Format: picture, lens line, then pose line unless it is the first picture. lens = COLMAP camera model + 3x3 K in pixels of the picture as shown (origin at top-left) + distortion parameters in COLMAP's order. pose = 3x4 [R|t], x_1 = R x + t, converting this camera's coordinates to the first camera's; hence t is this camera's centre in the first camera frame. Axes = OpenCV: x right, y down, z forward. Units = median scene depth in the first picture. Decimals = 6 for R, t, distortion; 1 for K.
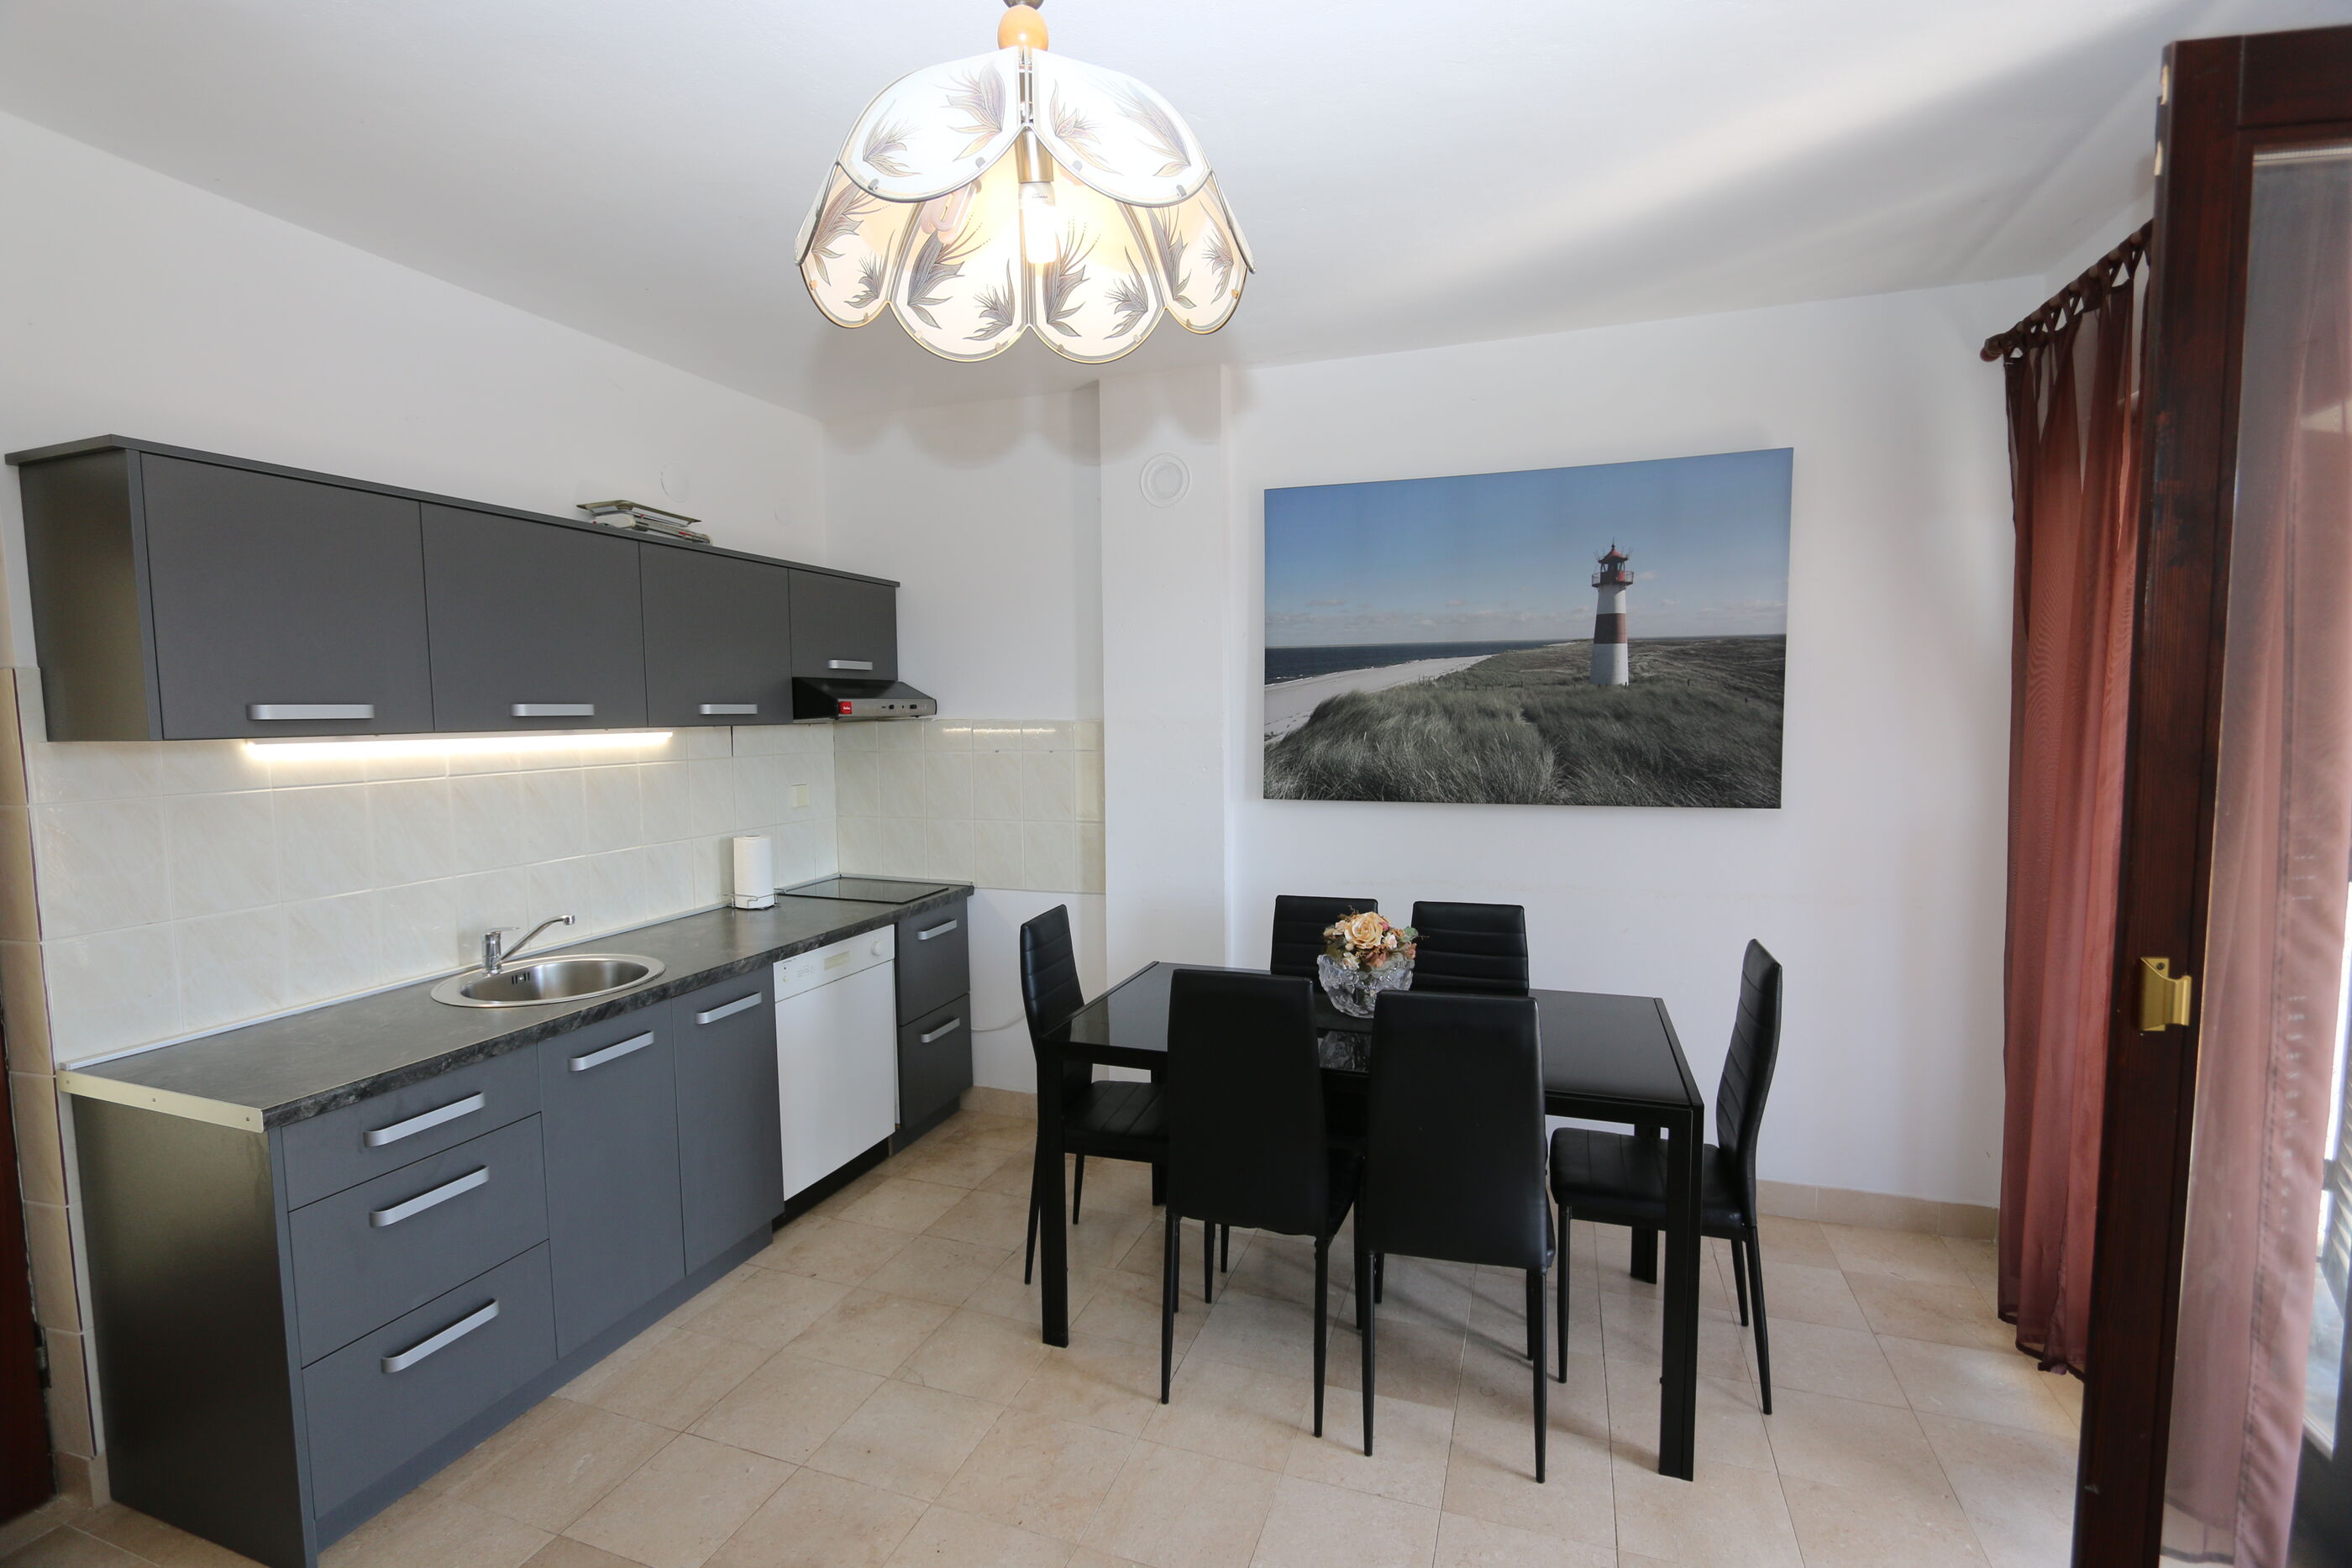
lens RADIAL K [[1081.6, 0, 1173.3], [0, 1081.6, 785.6], [0, 0, 1]] dist [-0.012795, 0.001499]
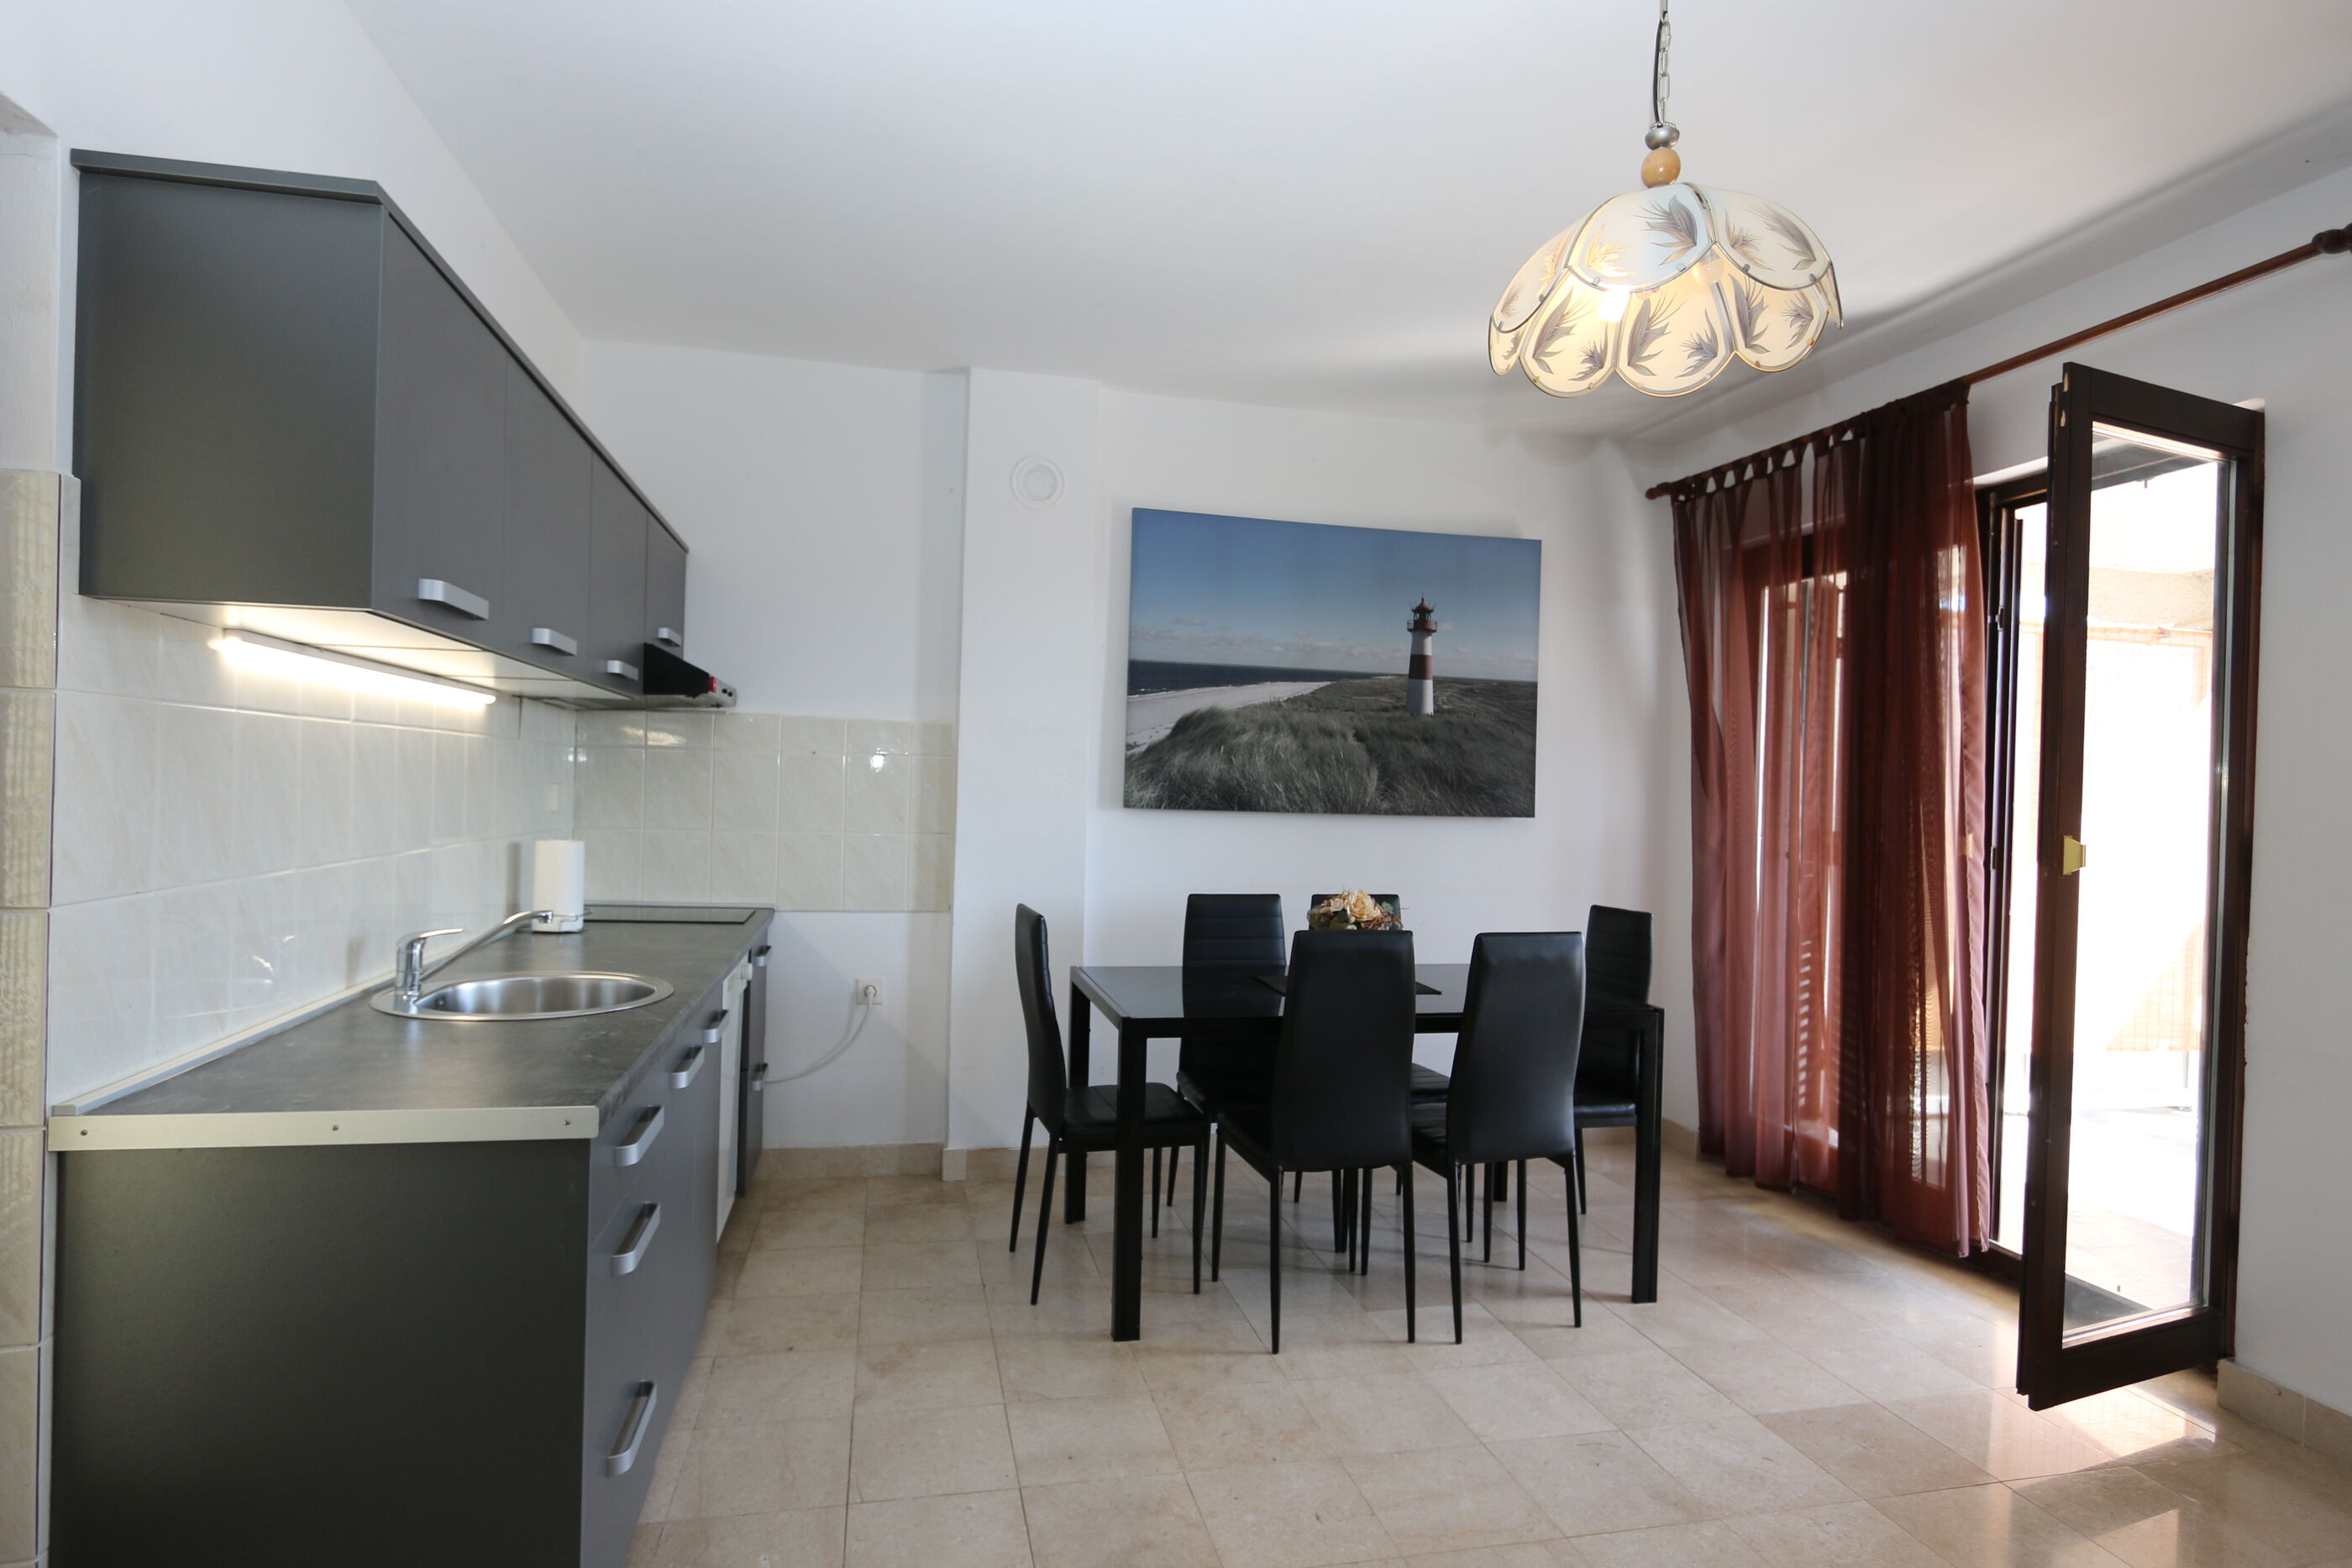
lens RADIAL K [[1210.4, 0, 1173.2], [0, 1210.4, 779.8], [0, 0, 1]] dist [-0.007541, 0.000246]
pose [[0.840848, 0.037466, 0.539972, -0.541132], [0.002532, 0.997318, -0.073141, 0.076298], [-0.541265, 0.062868, 0.838499, 0.028065]]
